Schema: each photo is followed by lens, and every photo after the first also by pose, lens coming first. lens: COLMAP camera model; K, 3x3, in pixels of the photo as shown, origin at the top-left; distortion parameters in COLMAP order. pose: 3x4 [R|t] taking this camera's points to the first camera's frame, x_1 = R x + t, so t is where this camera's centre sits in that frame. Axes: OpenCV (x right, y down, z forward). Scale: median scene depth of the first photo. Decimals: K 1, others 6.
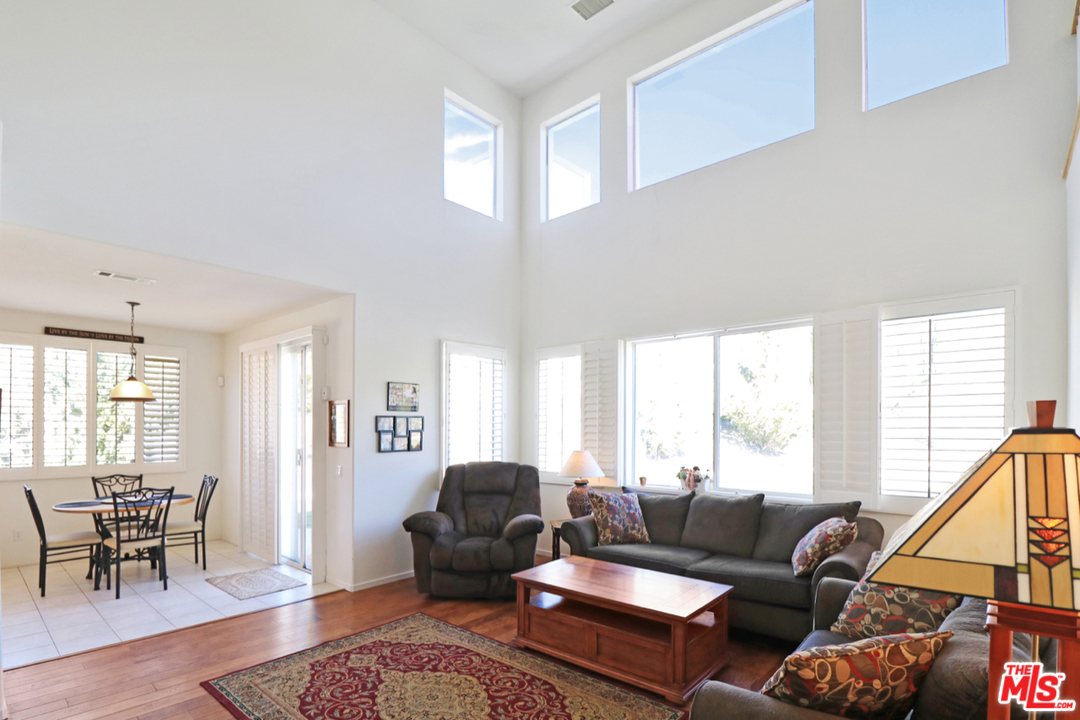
lens RADIAL K [[511.4, 0, 555.5], [0, 511.4, 408.4], [0, 0, 1]] dist [-0.007804, -0.005242]
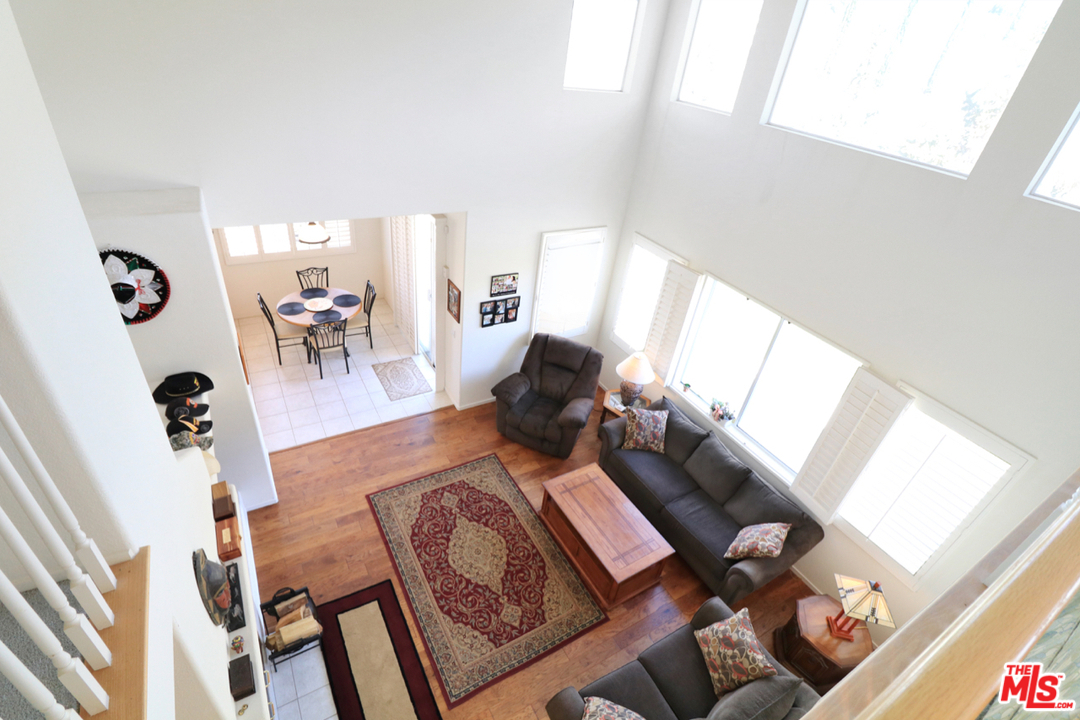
lens RADIAL K [[511.4, 0, 559.5], [0, 511.4, 333.1], [0, 0, 1]] dist [-0.007804, -0.005242]
pose [[0.941850, 0.271243, -0.198360, 0.109797], [-0.128019, 0.835412, 0.534506, -0.665032], [0.310693, -0.478031, 0.821557, -0.014595]]
